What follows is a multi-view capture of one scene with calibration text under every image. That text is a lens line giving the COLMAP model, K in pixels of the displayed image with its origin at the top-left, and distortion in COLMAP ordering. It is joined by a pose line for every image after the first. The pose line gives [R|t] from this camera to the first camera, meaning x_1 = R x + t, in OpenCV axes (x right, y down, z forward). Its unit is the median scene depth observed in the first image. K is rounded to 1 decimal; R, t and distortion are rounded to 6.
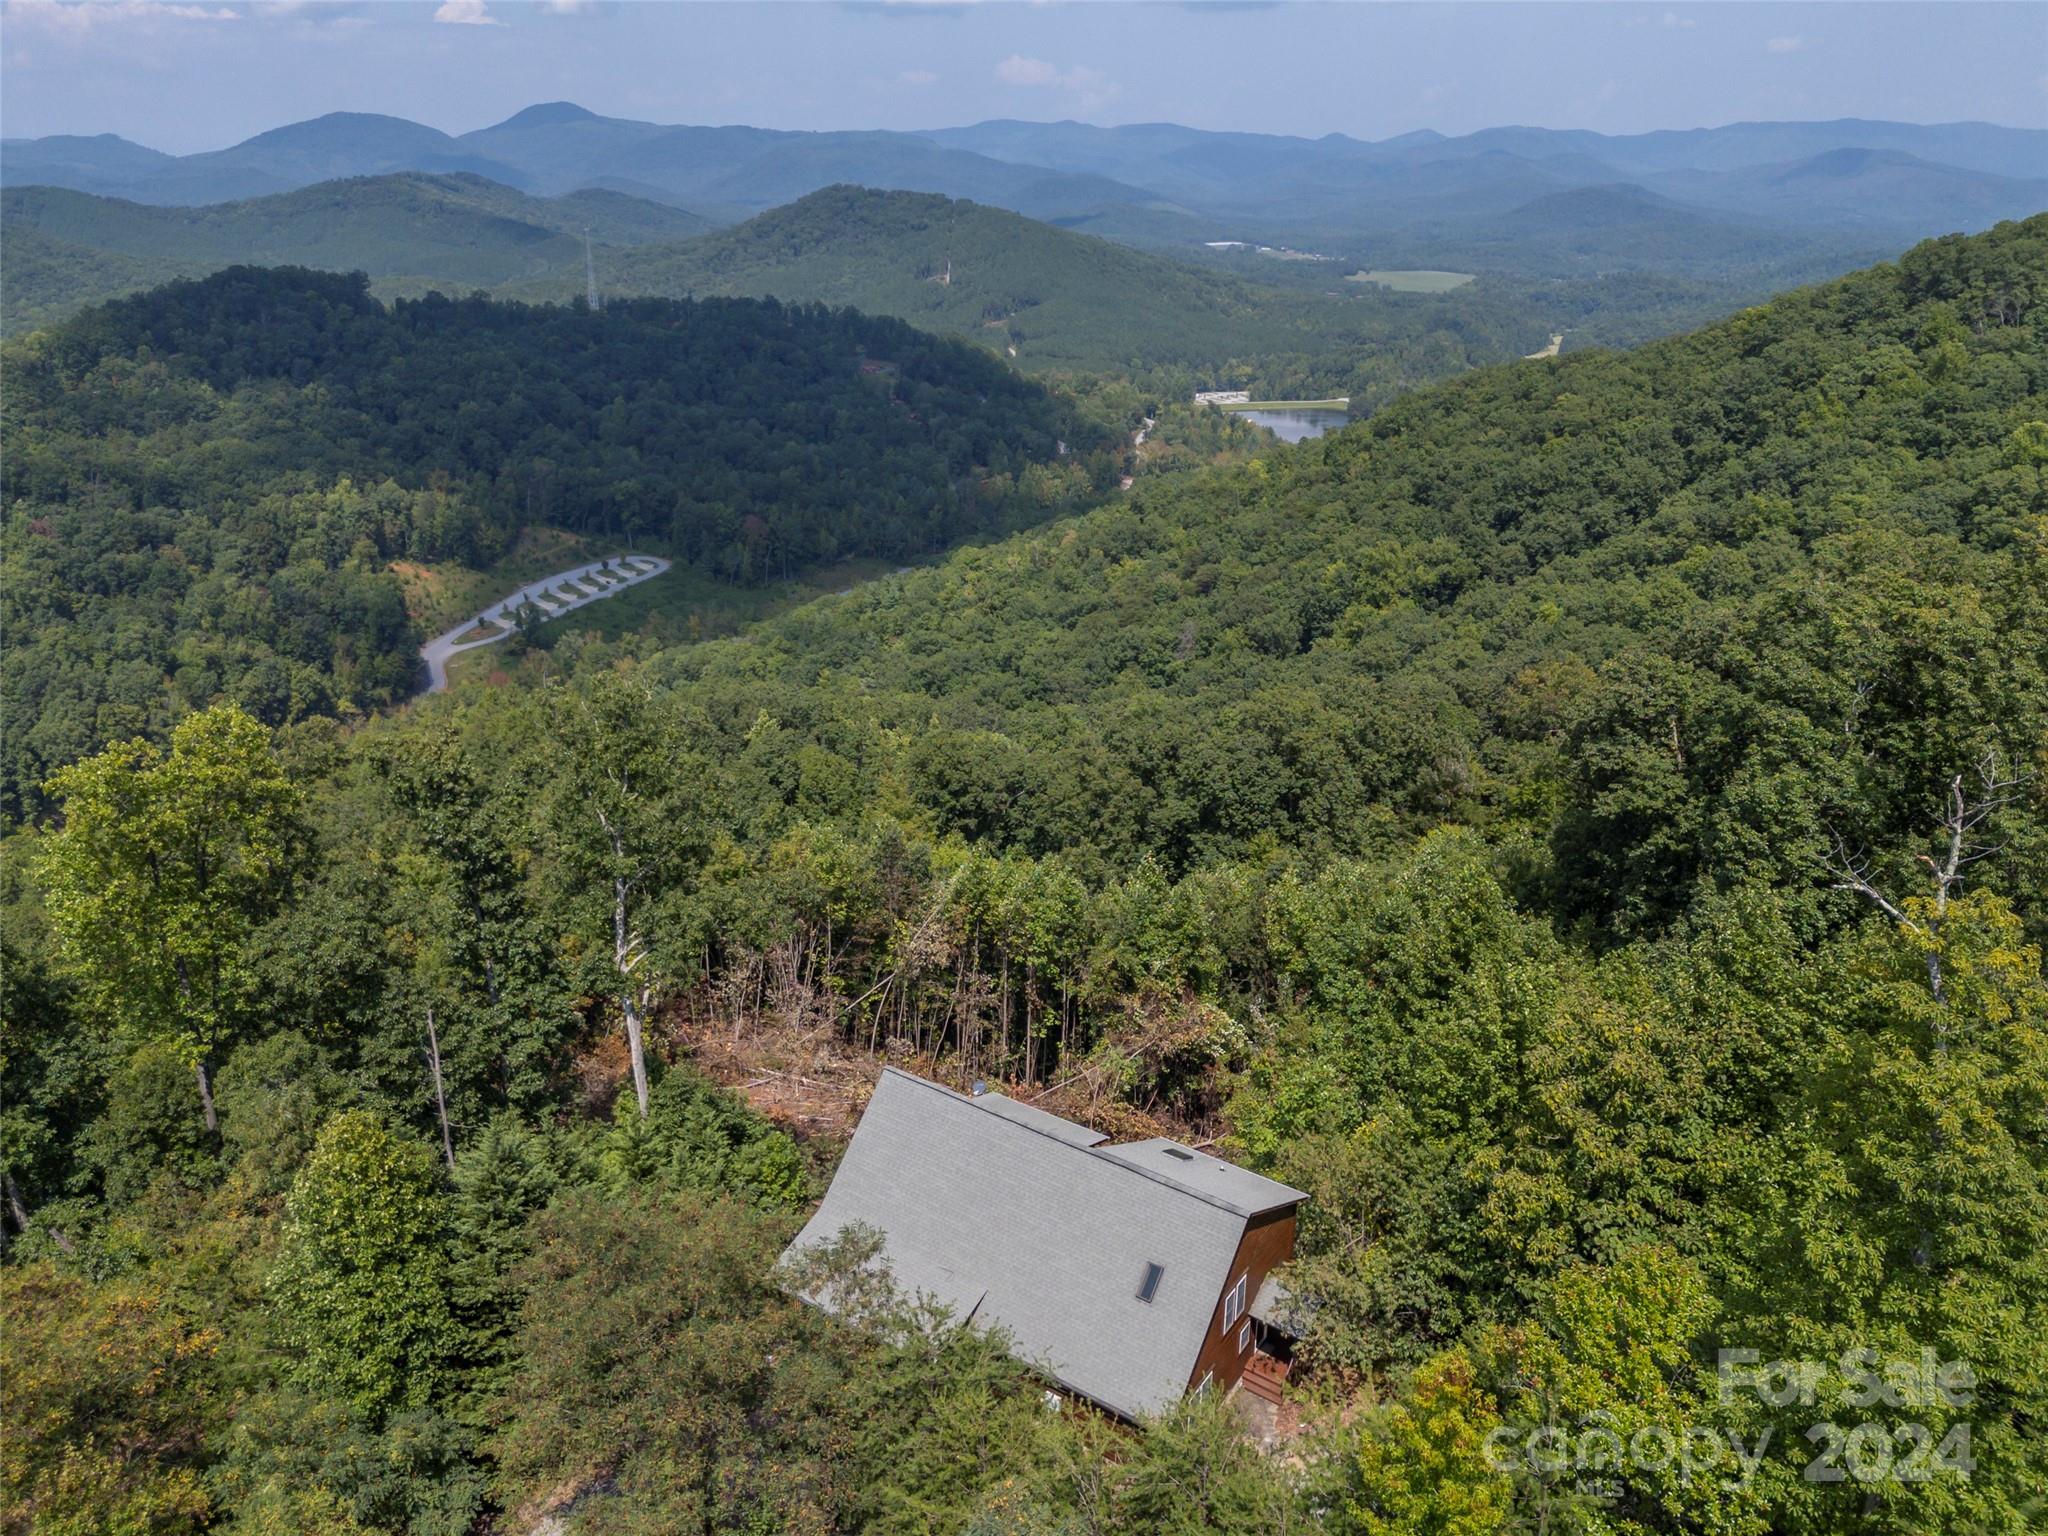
lens RADIAL K [[1513.5, 0, 1027.0], [0, 1513.5, 758.6], [0, 0, 1]] dist [0.075534, -0.066044]
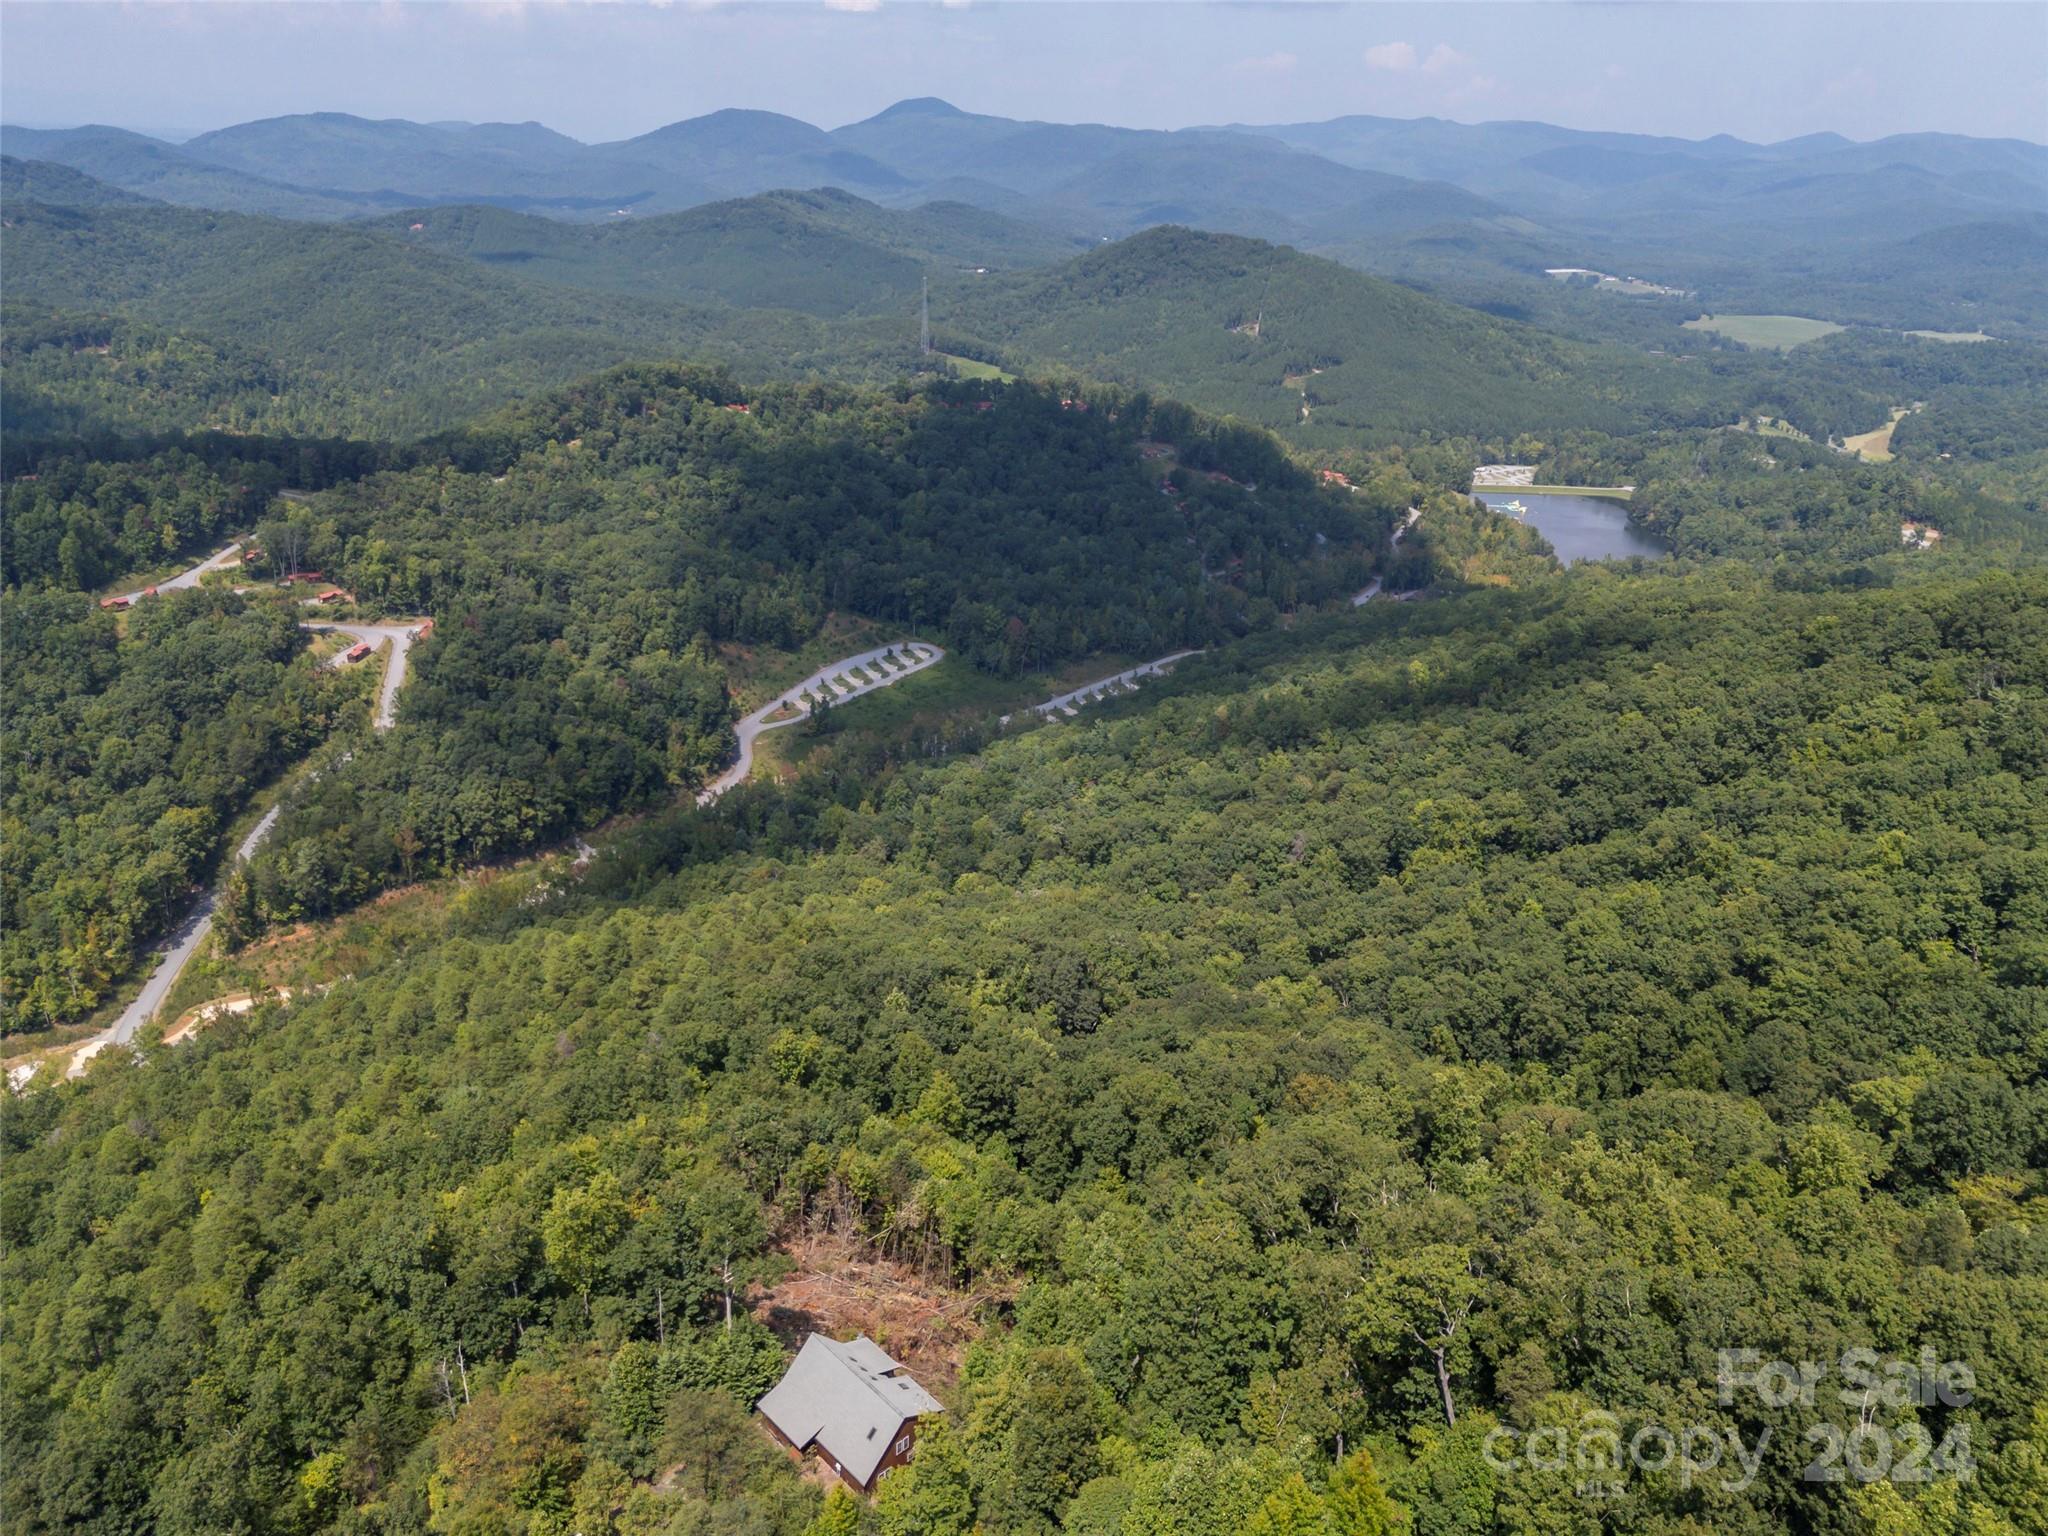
lens RADIAL K [[1513.5, 0, 1027.0], [0, 1513.5, 758.6], [0, 0, 1]] dist [0.075534, -0.066044]
pose [[0.976830, 0.101212, -0.188573, 0.055496], [-0.099713, 0.994863, 0.017445, -0.072289], [0.189370, 0.001763, 0.981904, -0.129708]]
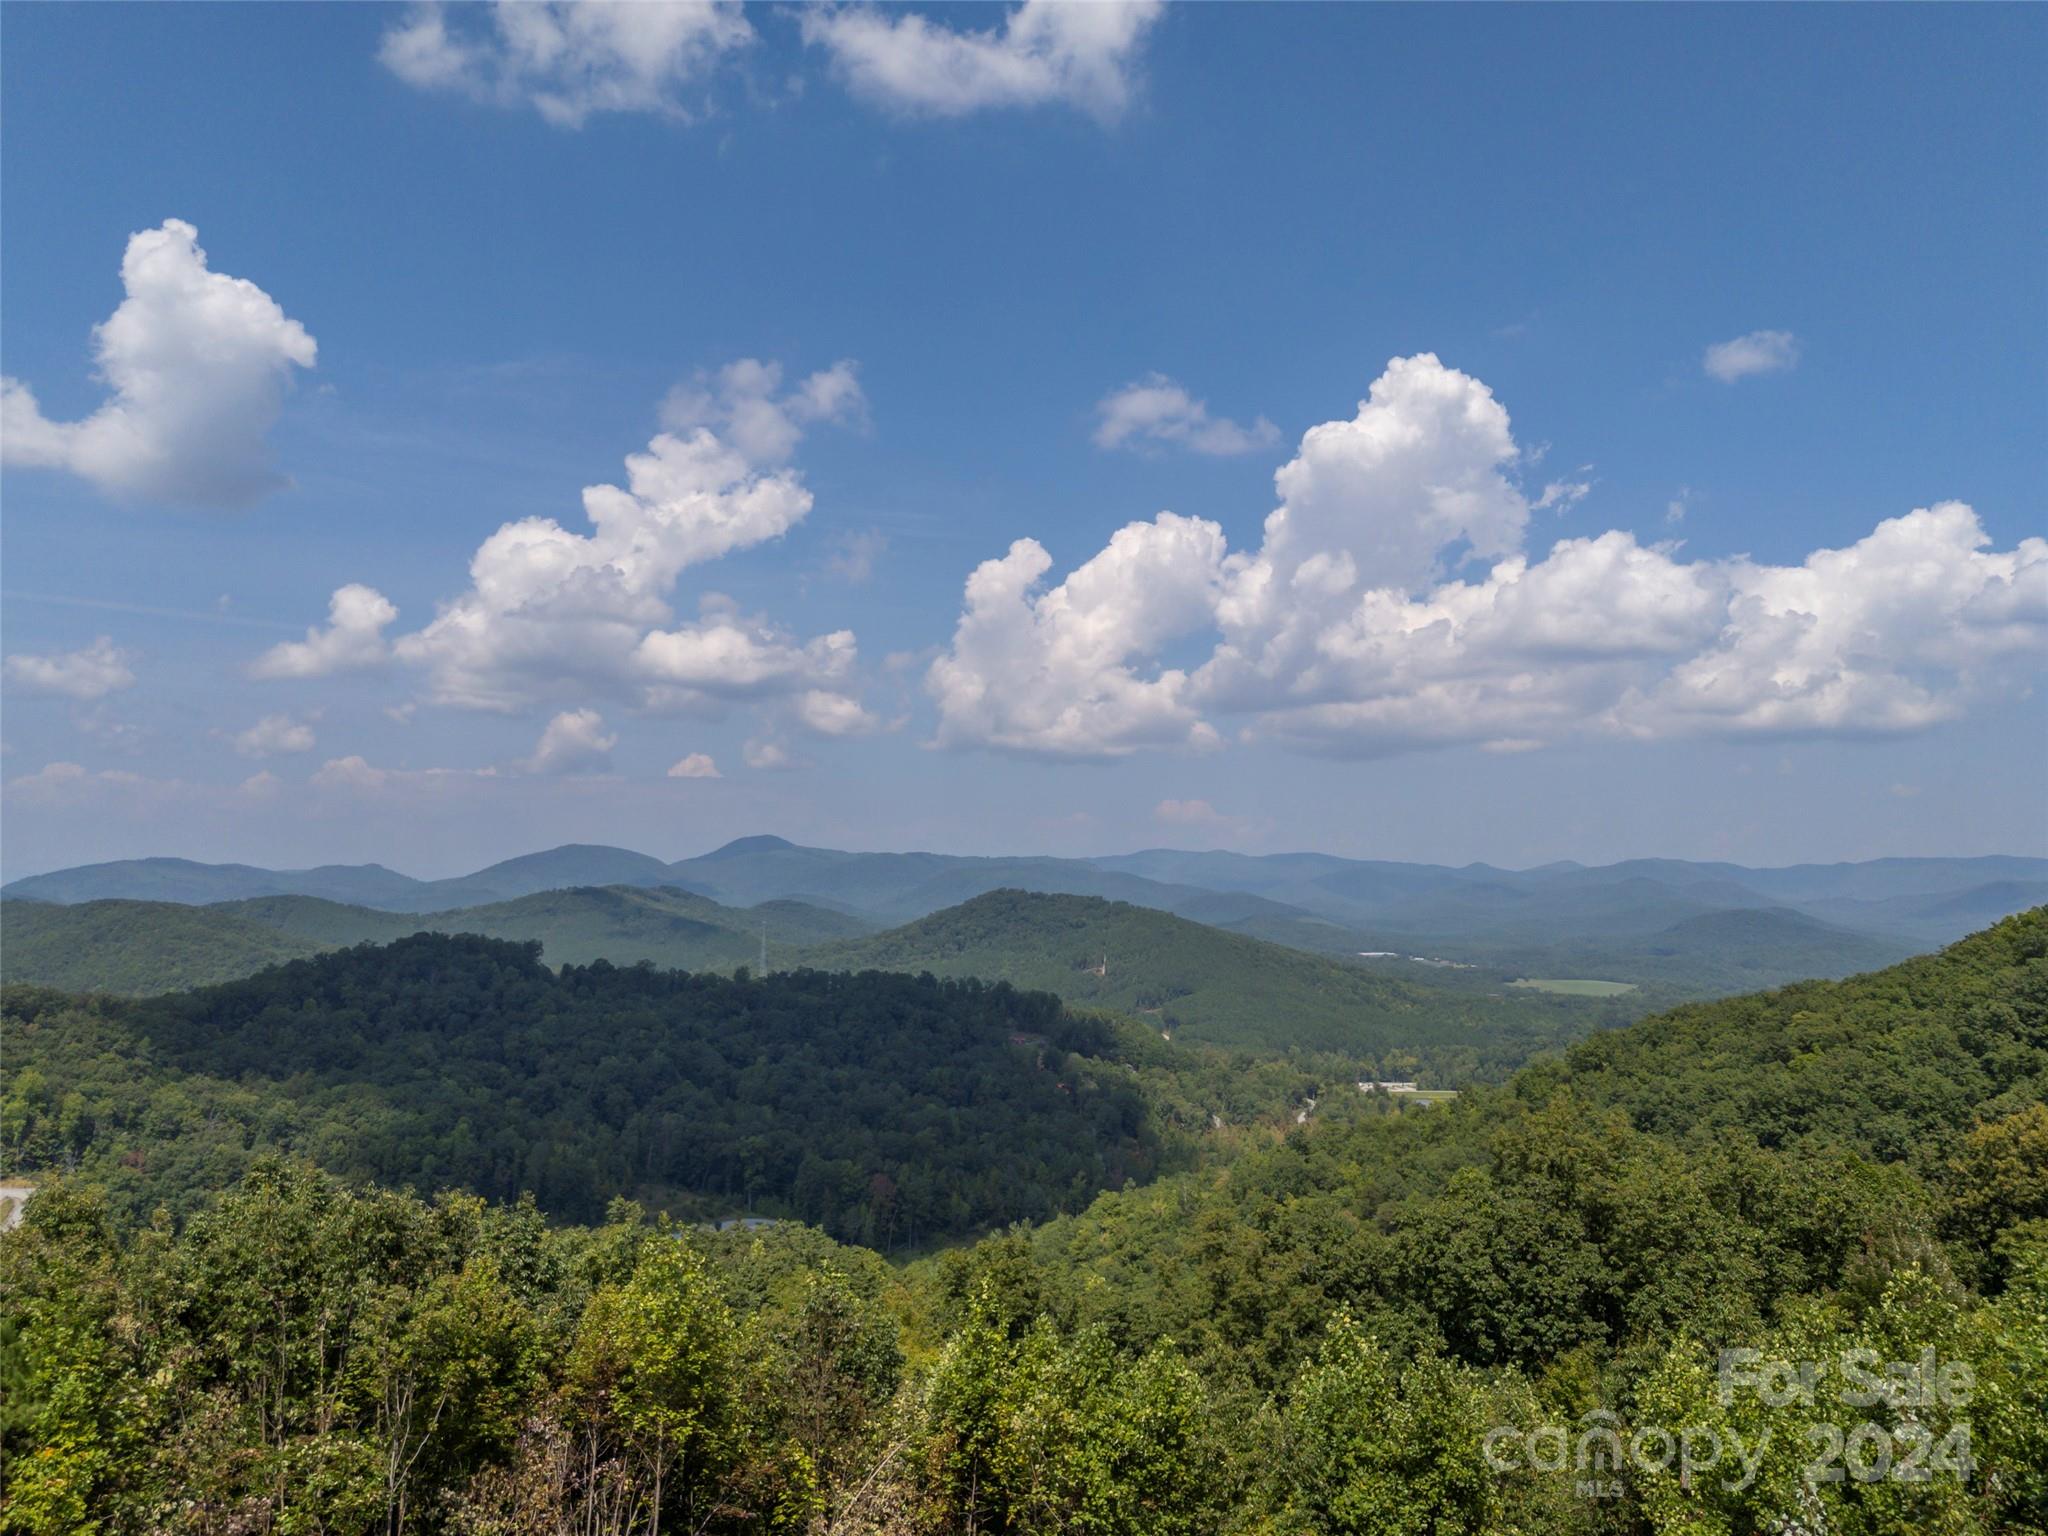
lens RADIAL K [[1513.5, 0, 1027.0], [0, 1513.5, 758.6], [0, 0, 1]] dist [0.075534, -0.066044]
pose [[0.994736, -0.005216, -0.102338, 0.004376], [-0.040422, 0.897743, -0.438662, 0.015795], [0.094162, 0.440490, 0.892806, 0.066153]]
